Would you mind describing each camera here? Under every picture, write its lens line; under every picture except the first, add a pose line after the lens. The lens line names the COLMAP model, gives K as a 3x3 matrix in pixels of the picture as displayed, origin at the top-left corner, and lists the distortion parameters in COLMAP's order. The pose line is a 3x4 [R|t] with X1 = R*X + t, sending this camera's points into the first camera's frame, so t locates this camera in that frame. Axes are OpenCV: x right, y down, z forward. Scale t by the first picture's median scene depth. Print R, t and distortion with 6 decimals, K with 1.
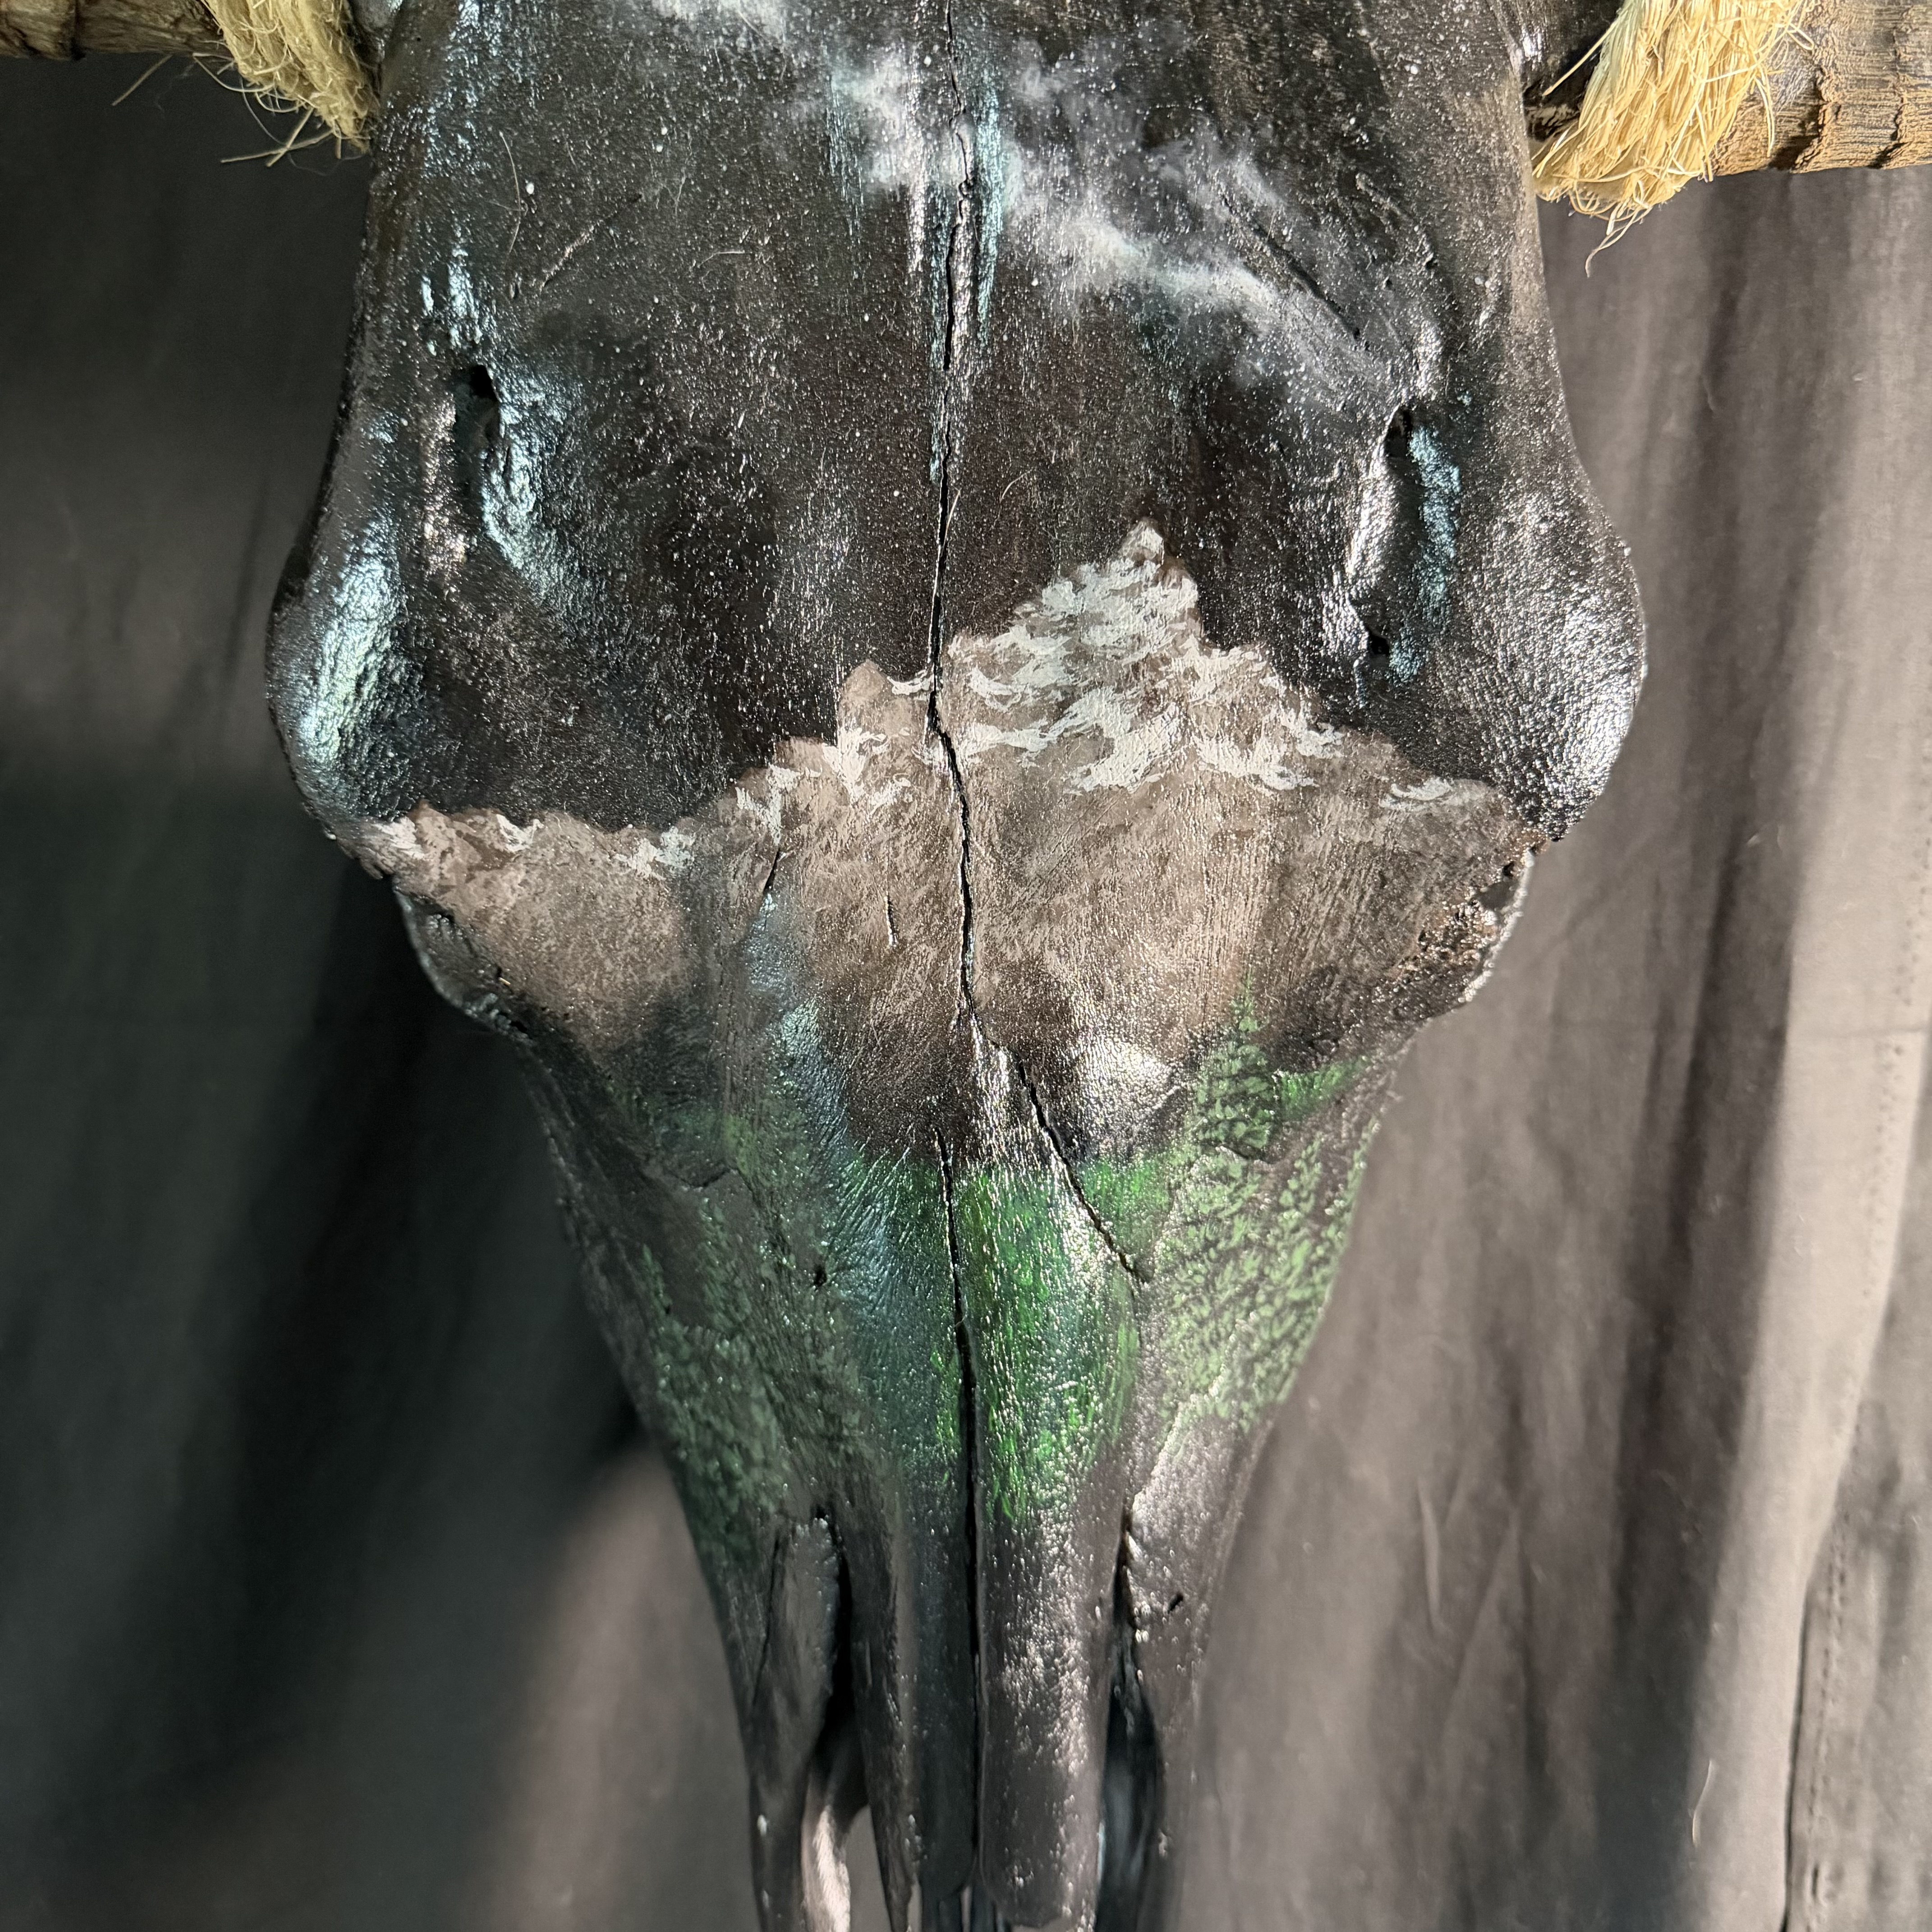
lens RADIAL K [[1847.5, 0, 973.0], [0, 1847.5, 975.6], [0, 0, 1]] dist [0.197552, -0.535628]
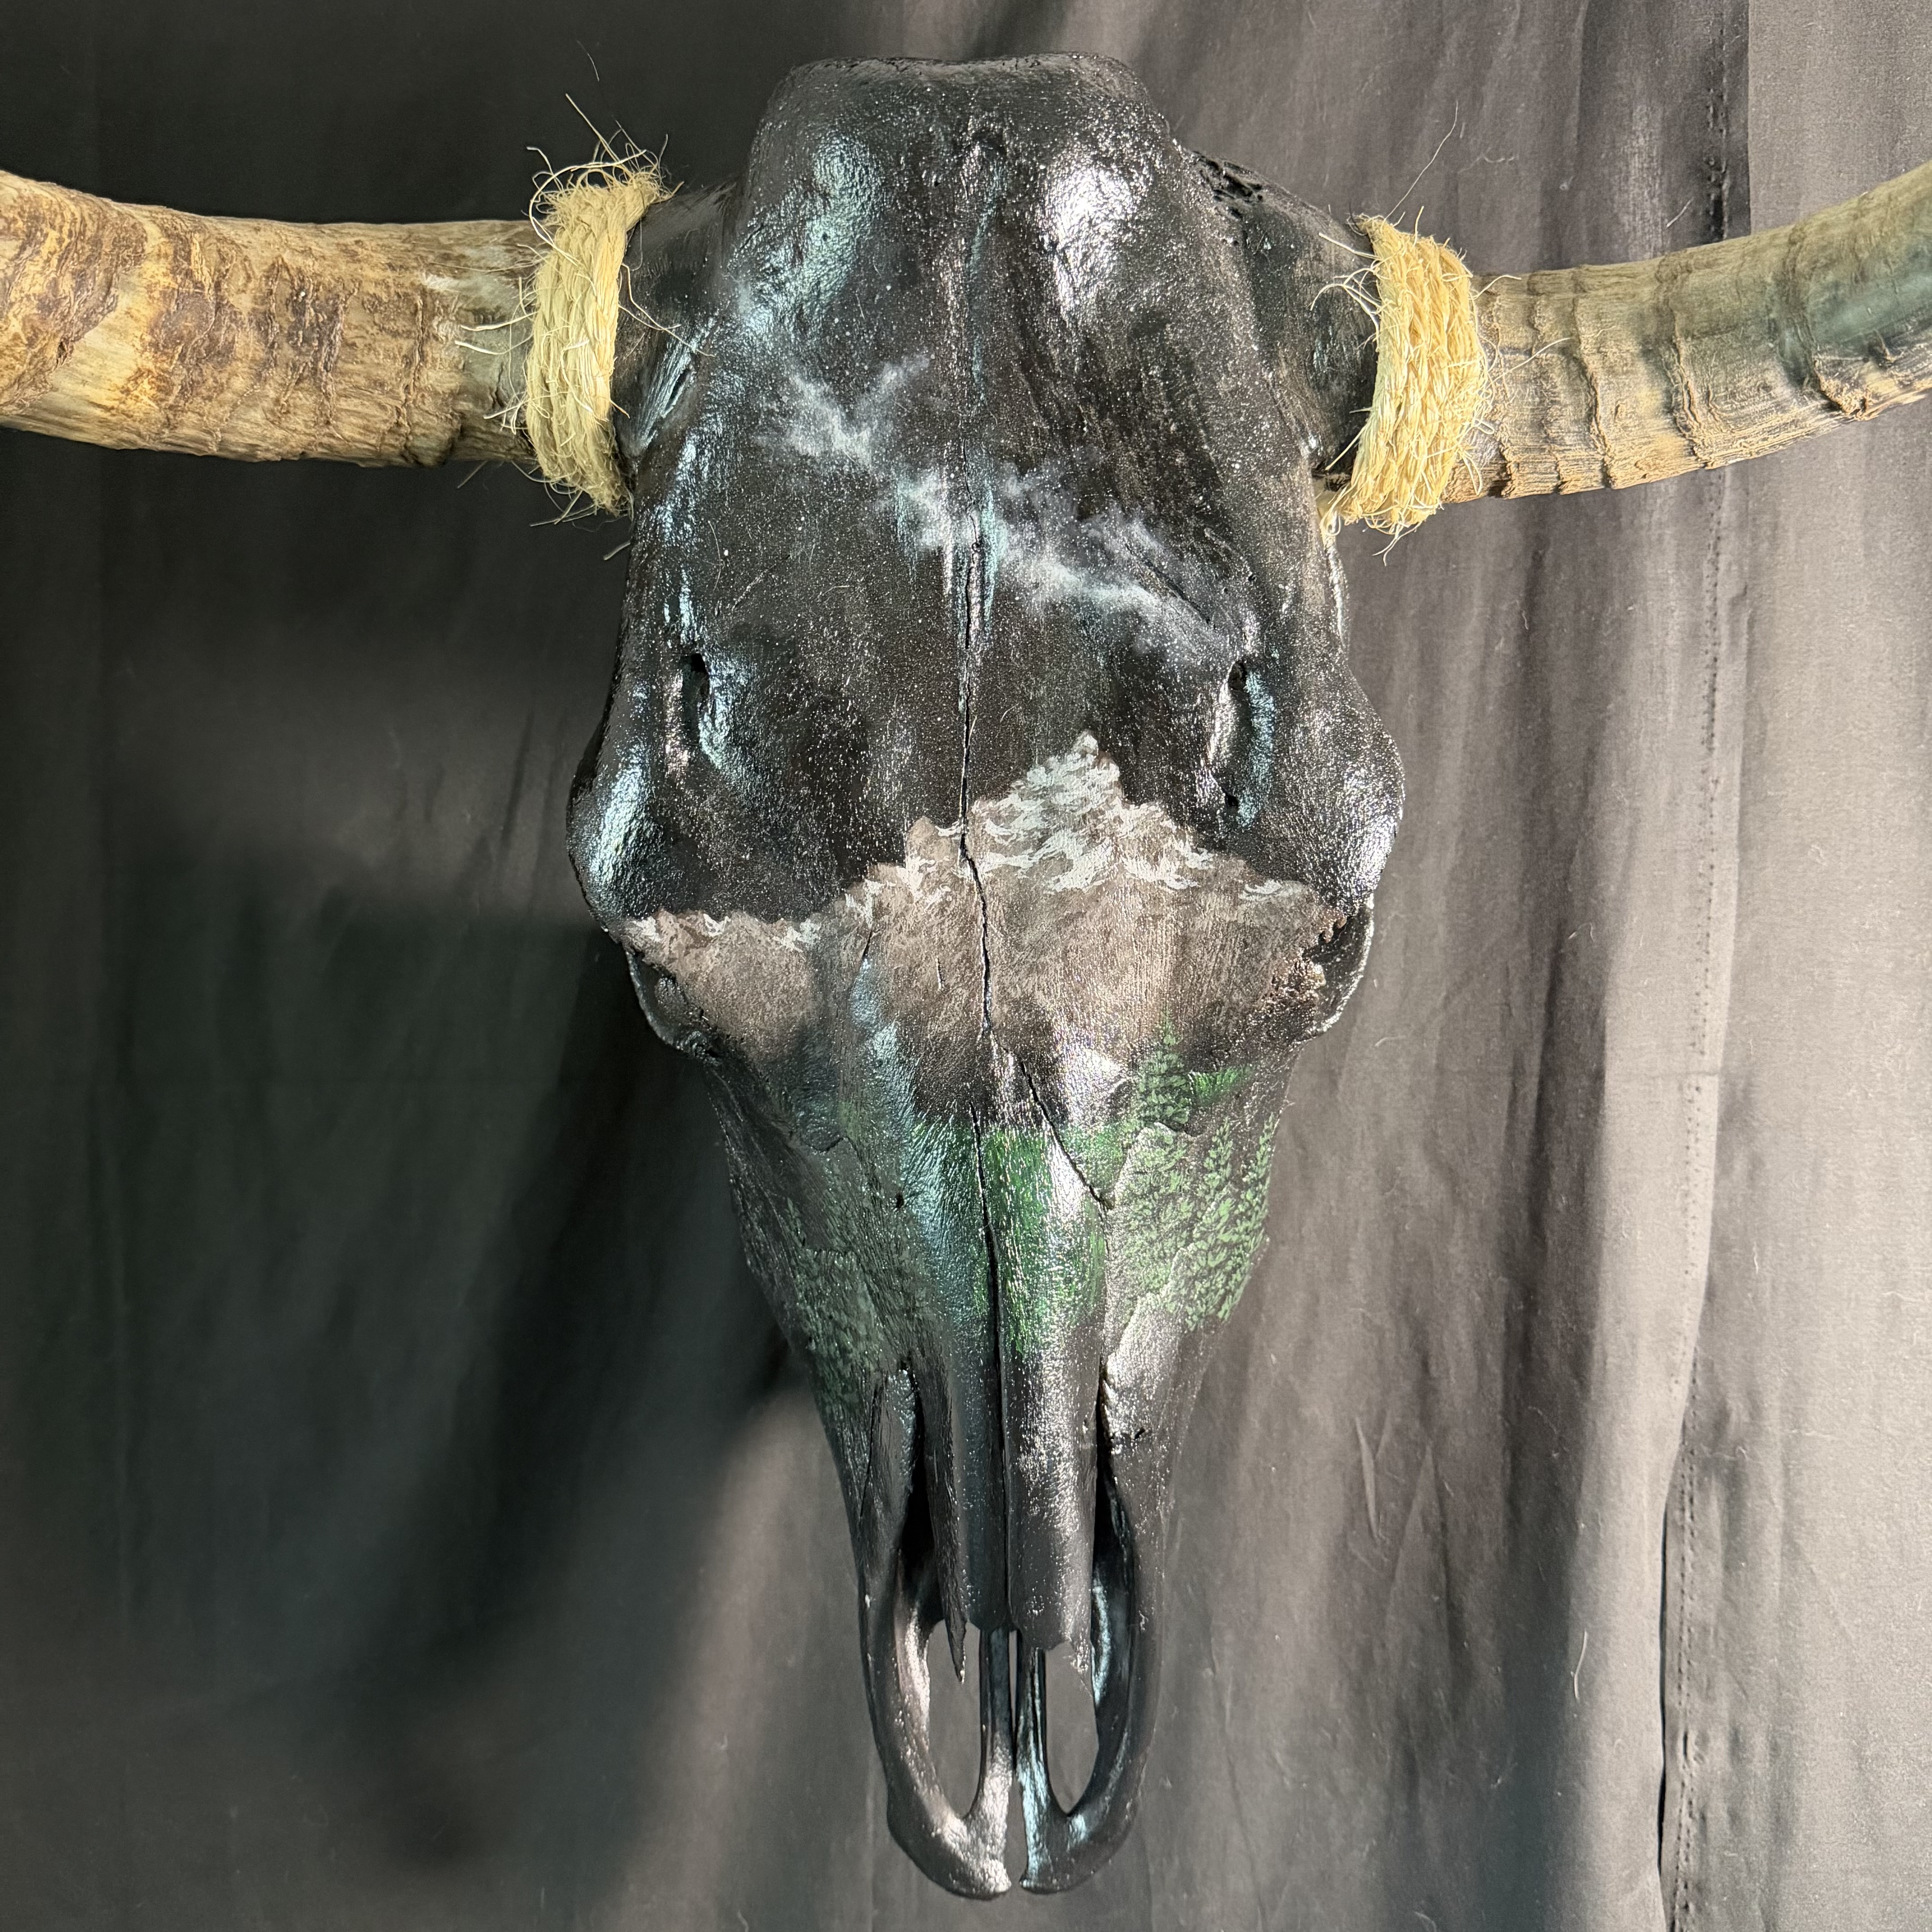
lens RADIAL K [[1842.1, 0, 957.9], [0, 1842.1, 976.3], [0, 0, 1]] dist [0.180704, -0.457729]
pose [[0.997588, -0.017792, -0.067092, 0.080115], [0.011392, 0.995451, -0.094593, 0.126037], [0.068470, 0.093601, 0.993253, -0.609200]]
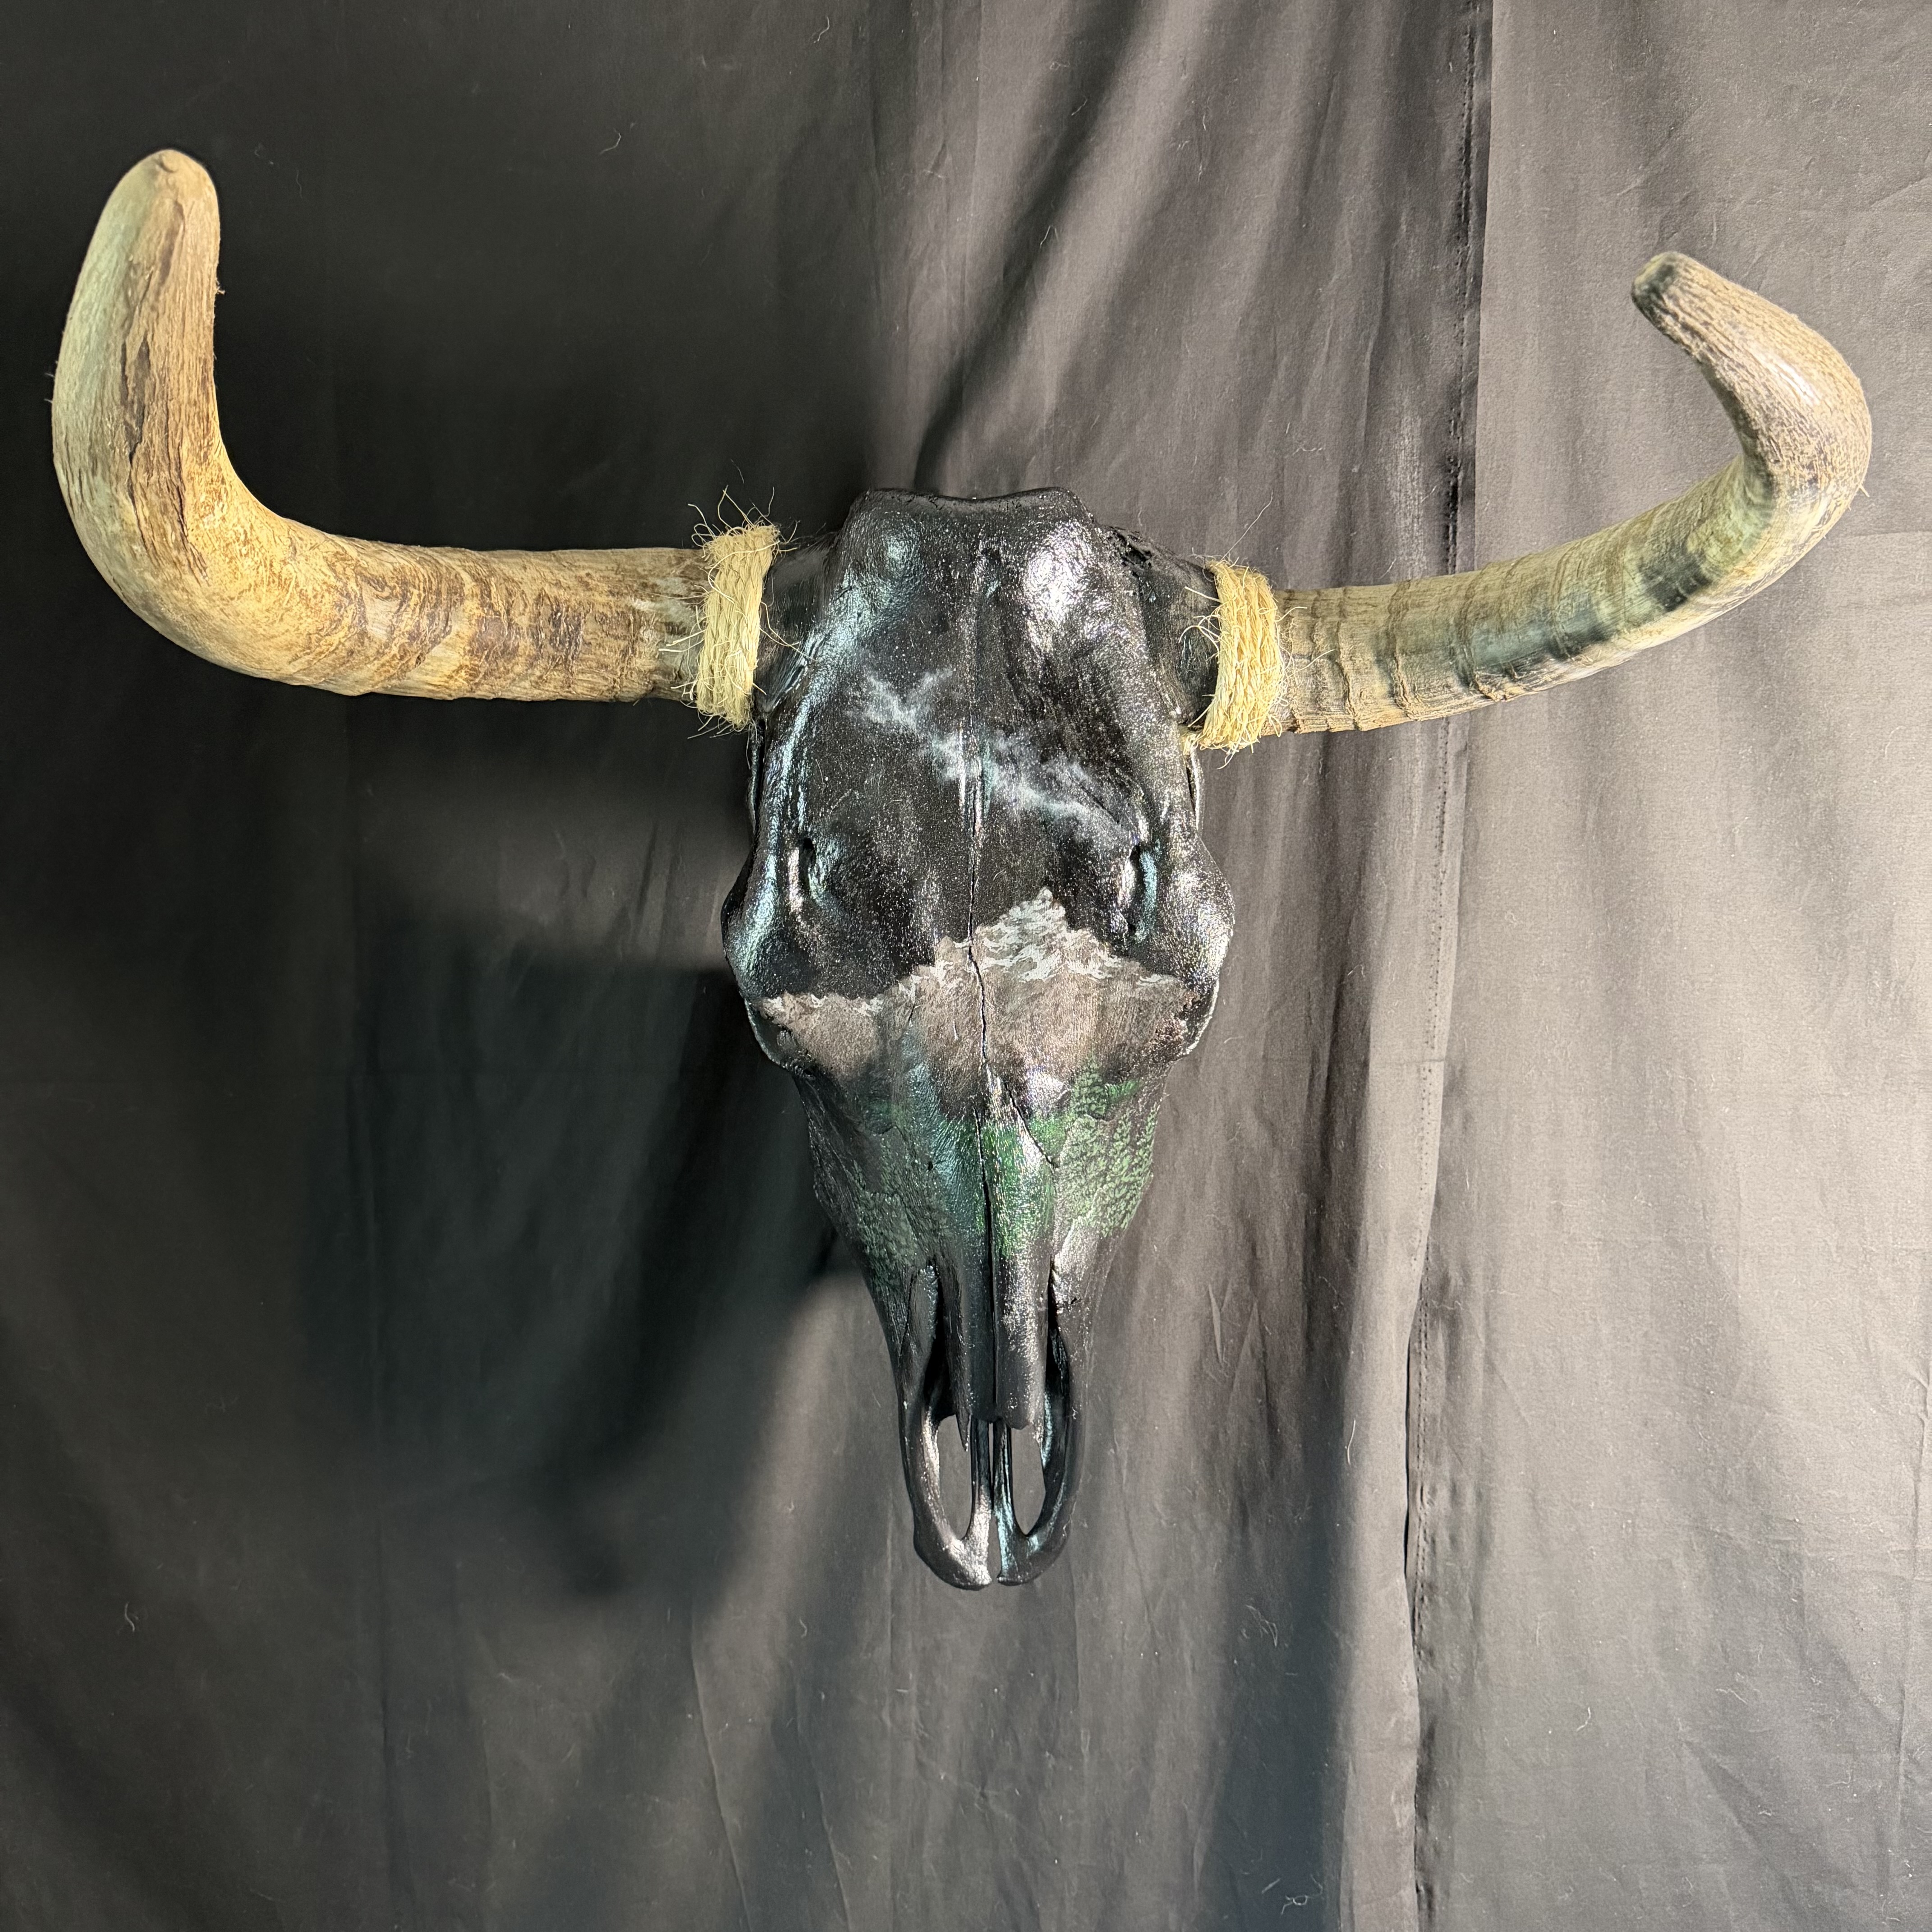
lens RADIAL K [[1842.1, 0, 957.9], [0, 1842.1, 976.3], [0, 0, 1]] dist [0.180704, -0.457729]
pose [[0.999752, -0.020355, -0.009020, -0.015721], [0.020190, 0.999635, -0.017964, -0.059413], [0.009382, 0.017777, 0.999798, -1.667561]]
